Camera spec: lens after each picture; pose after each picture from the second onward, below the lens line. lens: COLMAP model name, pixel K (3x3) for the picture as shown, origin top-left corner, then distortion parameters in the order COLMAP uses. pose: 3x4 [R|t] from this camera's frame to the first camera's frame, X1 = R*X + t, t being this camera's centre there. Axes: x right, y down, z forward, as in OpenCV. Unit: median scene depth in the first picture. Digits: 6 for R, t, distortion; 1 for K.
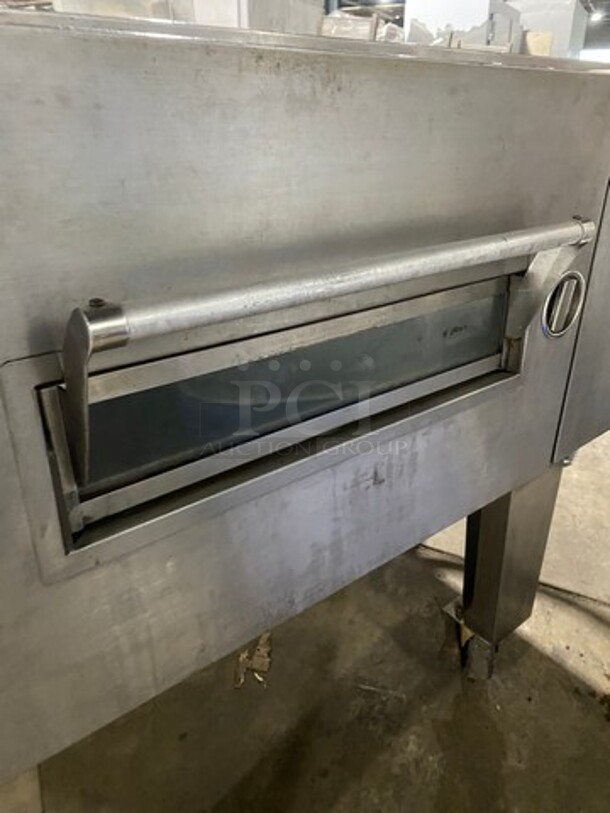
lens RADIAL K [[614.9, 0, 307.4], [0, 614.9, 404.0], [0, 0, 1]] dist [0.017113, -0.004330]
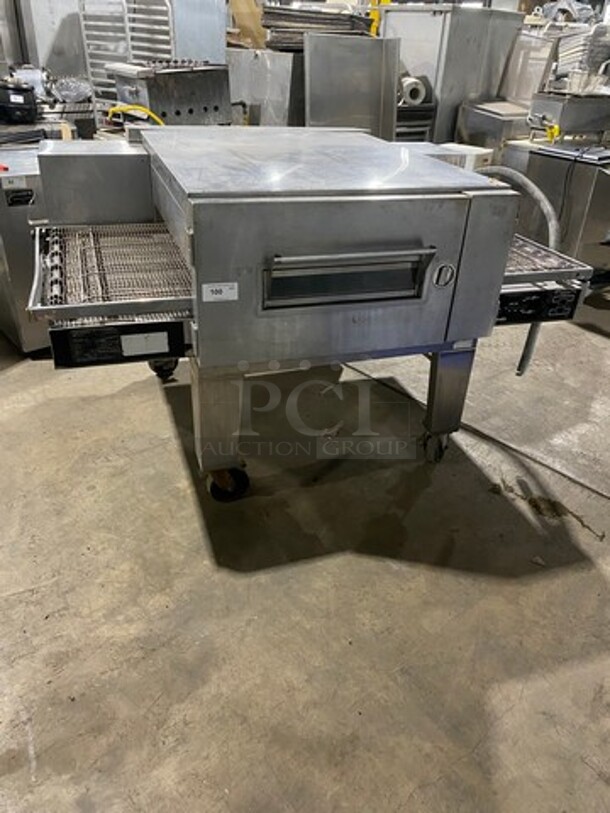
lens RADIAL K [[614.9, 0, 307.4], [0, 614.9, 404.0], [0, 0, 1]] dist [0.017113, -0.004330]
pose [[0.936337, 0.206482, -0.283968, 0.430178], [-0.183187, 0.977283, 0.106583, 0.123135], [0.299525, -0.047779, 0.952891, -1.035208]]
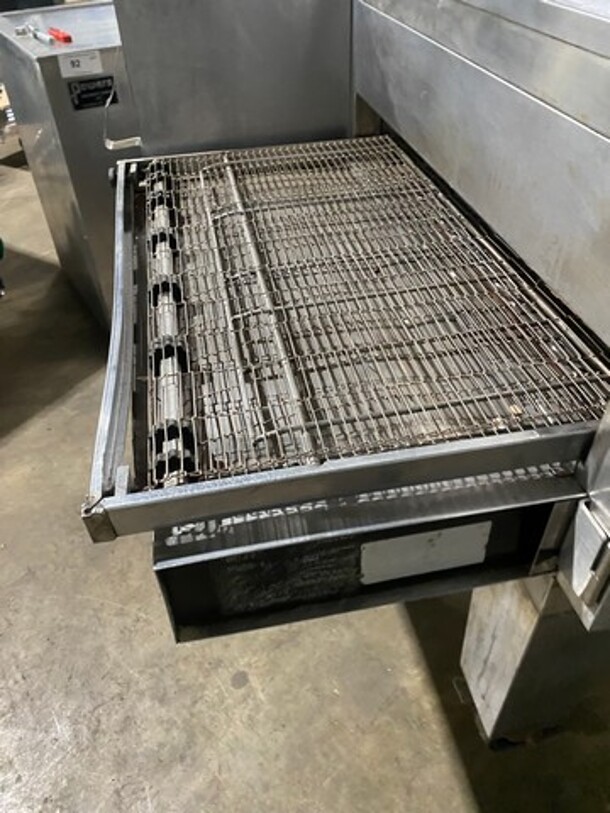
lens RADIAL K [[614.9, 0, 307.4], [0, 614.9, 404.0], [0, 0, 1]] dist [0.017113, -0.004330]
pose [[0.881331, 0.278639, -0.381596, -0.313774], [-0.167730, 0.939511, 0.298639, -0.036384], [0.441727, -0.199195, 0.874757, -0.188795]]
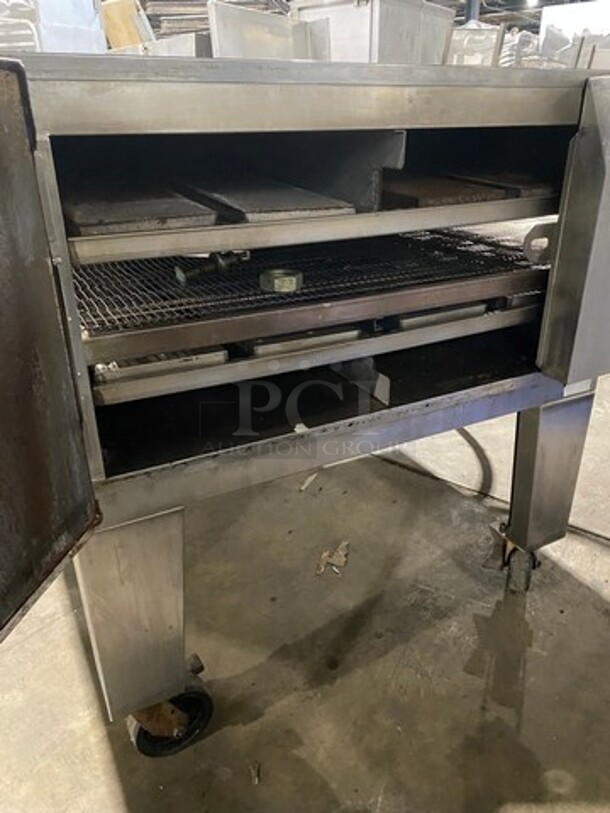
lens RADIAL K [[614.9, 0, 307.4], [0, 614.9, 404.0], [0, 0, 1]] dist [0.017113, -0.004330]
pose [[0.980759, 0.068511, -0.182804, 0.071672], [-0.070772, 0.997475, -0.005867, 0.123856], [0.181941, 0.018691, 0.983132, -0.246964]]
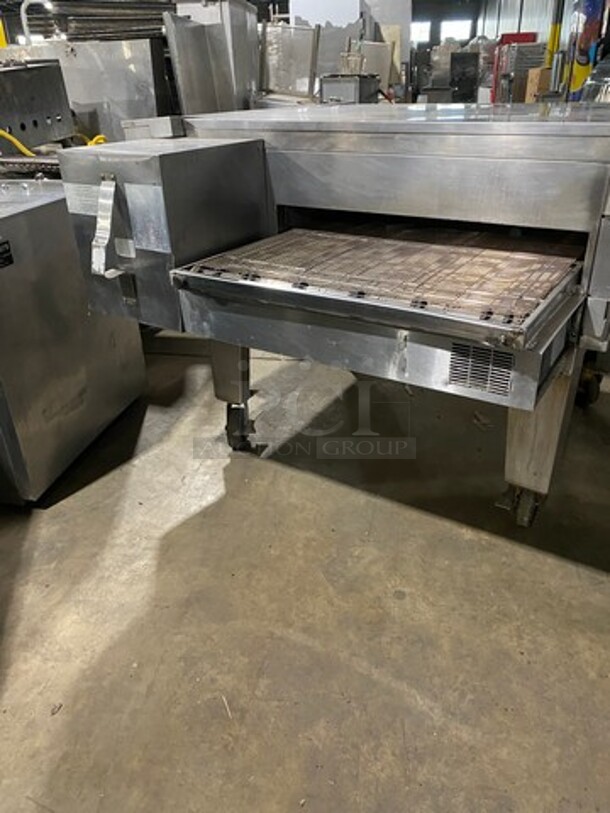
lens RADIAL K [[614.9, 0, 307.4], [0, 614.9, 404.0], [0, 0, 1]] dist [0.017113, -0.004330]
pose [[0.947584, -0.178608, 0.264923, -1.121357], [0.169080, 0.983862, 0.058535, 0.177539], [-0.271102, -0.010674, 0.962491, -0.671397]]
